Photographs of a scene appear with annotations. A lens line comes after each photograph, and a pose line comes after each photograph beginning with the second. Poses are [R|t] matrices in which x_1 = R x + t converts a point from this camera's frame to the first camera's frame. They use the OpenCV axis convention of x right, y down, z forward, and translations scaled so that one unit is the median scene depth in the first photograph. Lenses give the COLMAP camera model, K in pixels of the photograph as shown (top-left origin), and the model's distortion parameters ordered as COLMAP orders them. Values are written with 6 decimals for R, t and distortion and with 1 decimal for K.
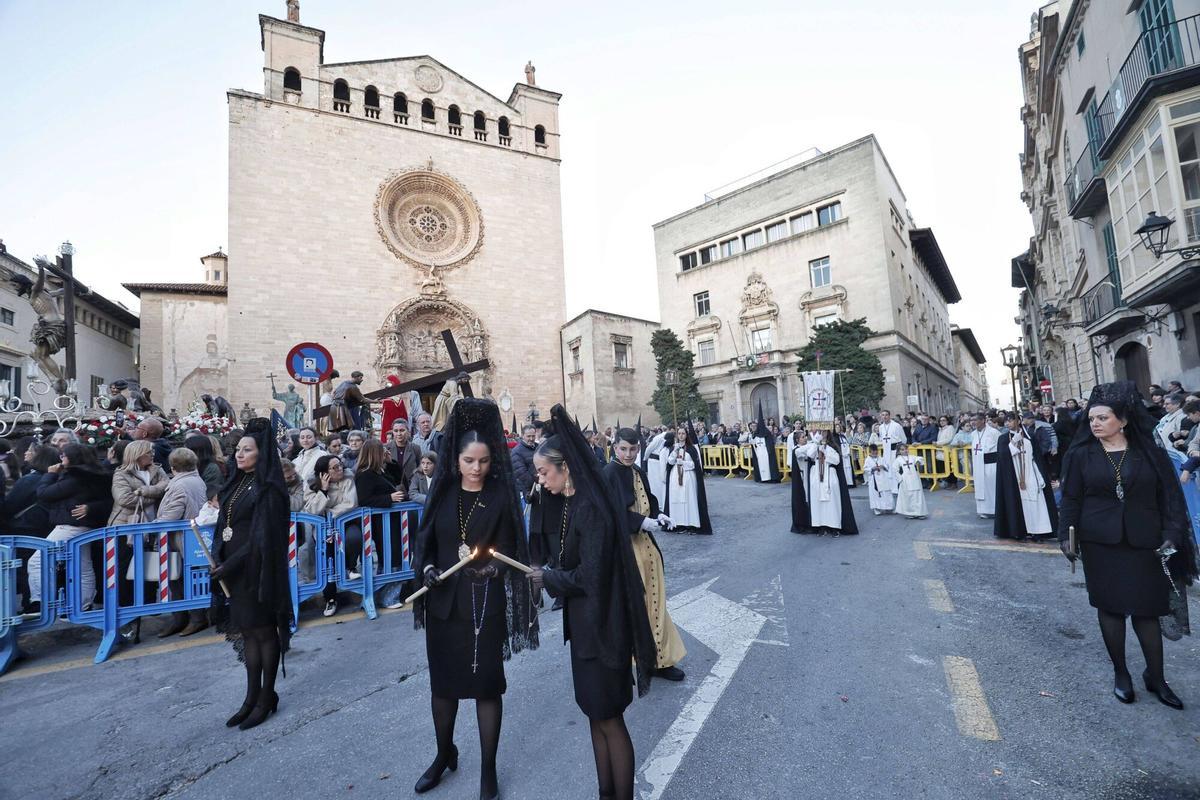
lens RADIAL K [[549.0, 0, 599.9], [0, 549.0, 404.6], [0, 0, 1]] dist [-0.034313, 0.004672]
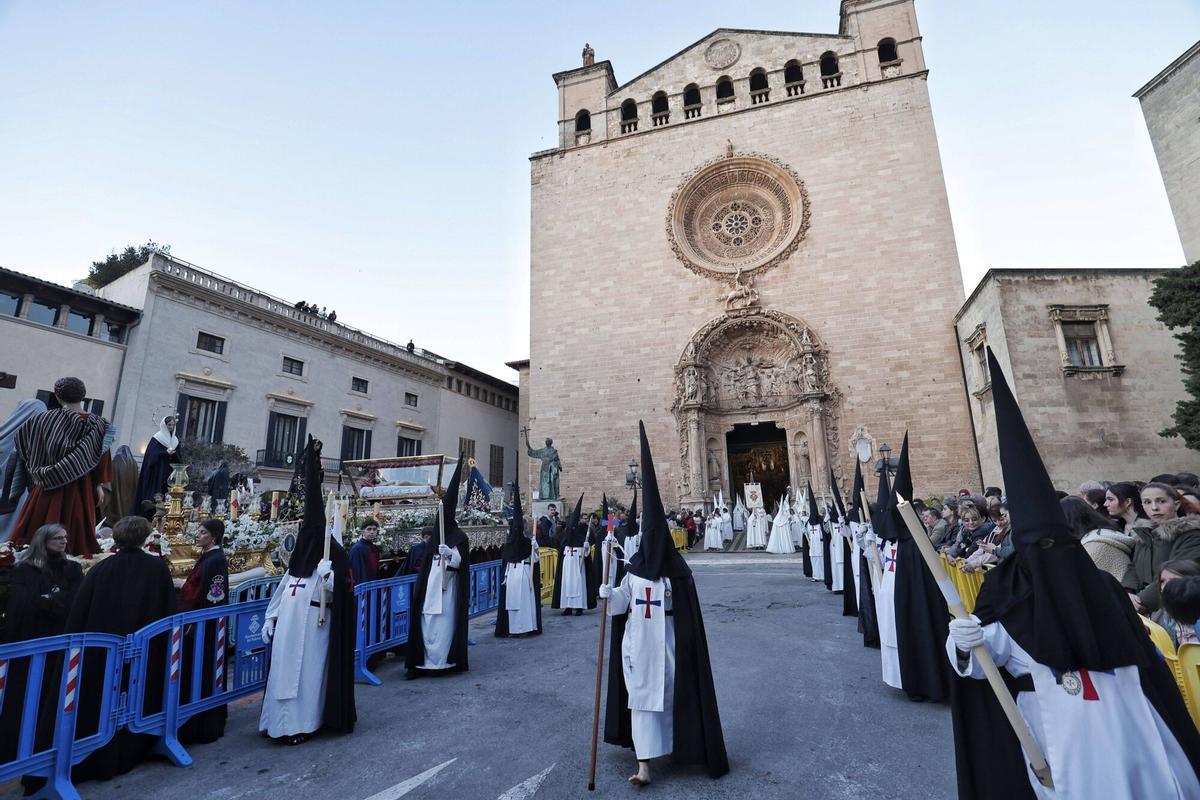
lens RADIAL K [[549.0, 0, 599.9], [0, 549.0, 404.6], [0, 0, 1]] dist [-0.034313, 0.004672]
pose [[0.701617, -0.109585, -0.704077, 0.069484], [0.033991, 0.992126, -0.120546, 0.011665], [0.711743, 0.060645, 0.699818, 0.341743]]
